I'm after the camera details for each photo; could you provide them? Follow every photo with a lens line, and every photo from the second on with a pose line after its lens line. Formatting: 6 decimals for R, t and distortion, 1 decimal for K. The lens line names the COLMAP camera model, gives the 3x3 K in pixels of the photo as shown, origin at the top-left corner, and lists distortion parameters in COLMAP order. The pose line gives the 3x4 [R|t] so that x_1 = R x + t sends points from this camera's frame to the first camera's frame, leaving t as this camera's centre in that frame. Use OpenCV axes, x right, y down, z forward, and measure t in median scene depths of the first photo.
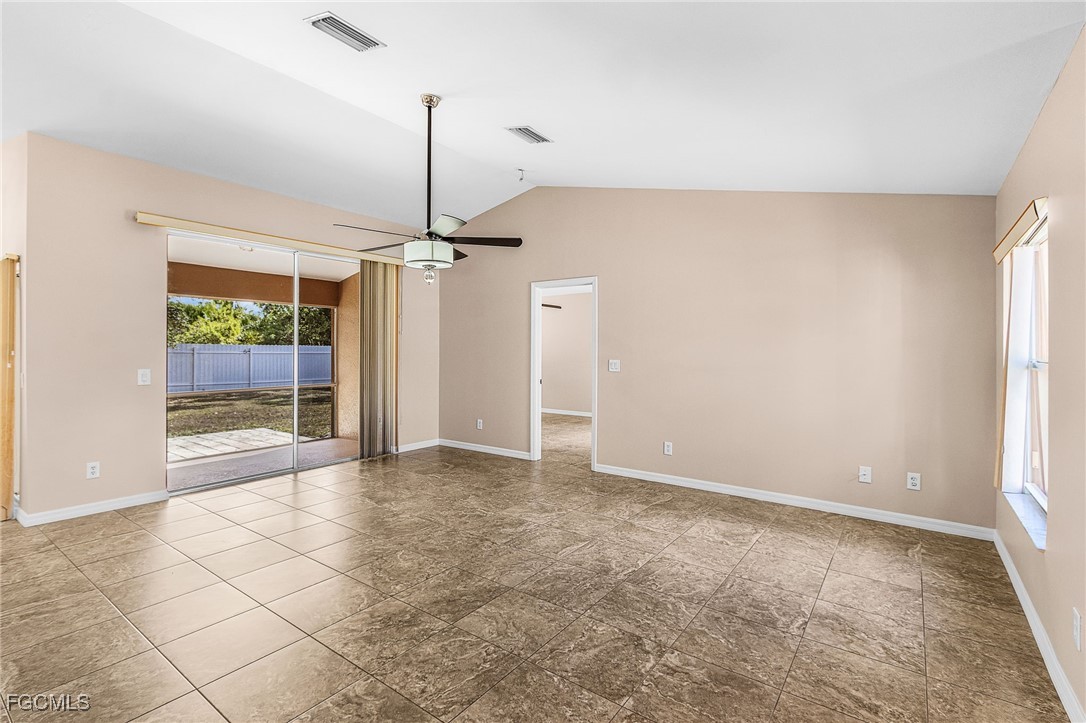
lens RADIAL K [[500.3, 0, 537.0], [0, 500.3, 345.5], [0, 0, 1]] dist [-0.001781, -0.000232]
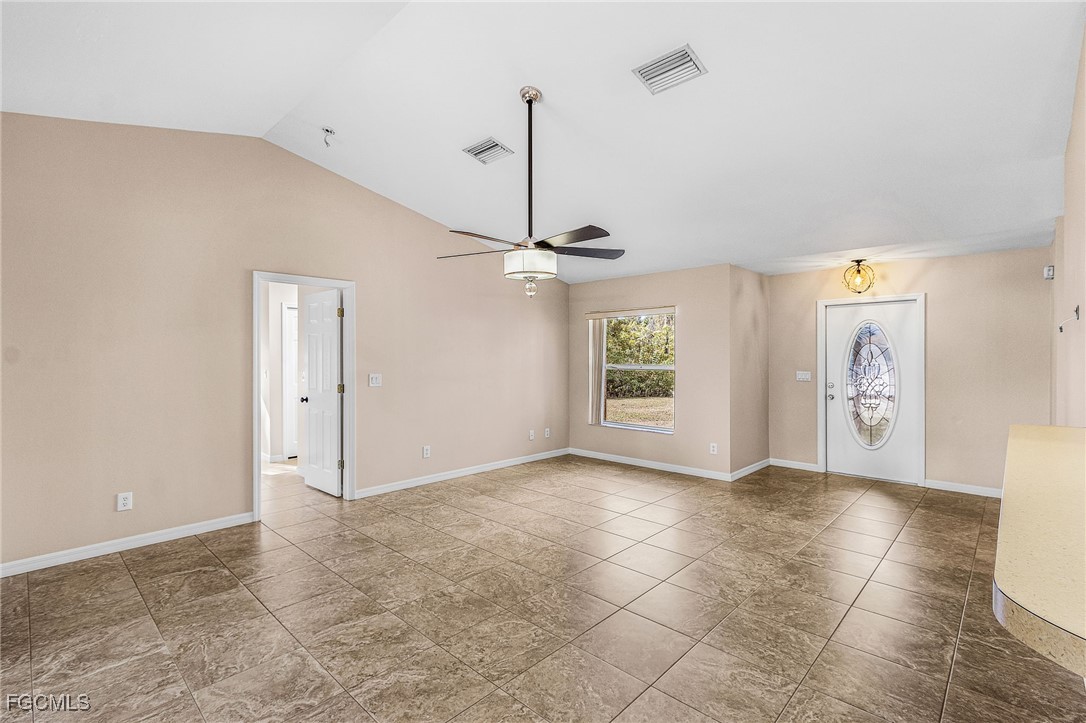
lens RADIAL K [[500.3, 0, 537.0], [0, 500.3, 345.5], [0, 0, 1]] dist [-0.001781, -0.000232]
pose [[0.127970, 0.012183, 0.991703, -1.157840], [-0.004480, 0.999921, -0.011706, -0.024095], [-0.991768, -0.002945, 0.128014, 0.890558]]
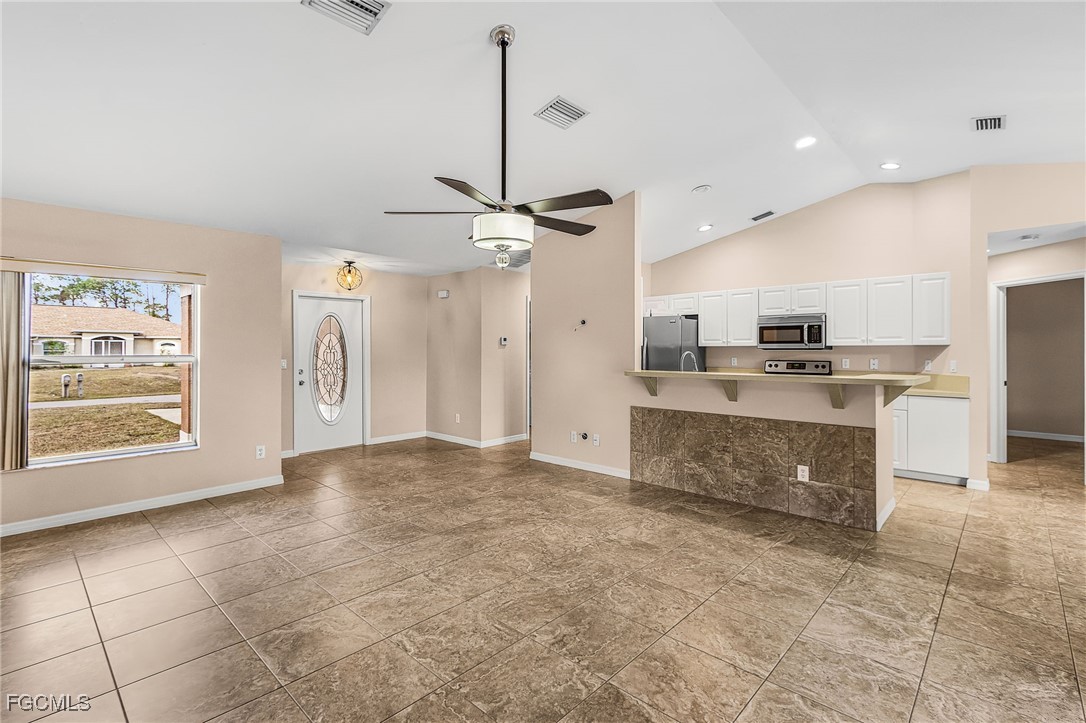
lens RADIAL K [[500.3, 0, 537.0], [0, 500.3, 345.5], [0, 0, 1]] dist [-0.001781, -0.000232]
pose [[-0.992839, -0.004228, 0.119385, -0.374139], [-0.005276, 0.999950, -0.008467, 0.003650], [-0.119343, -0.009036, -0.992812, 1.824761]]
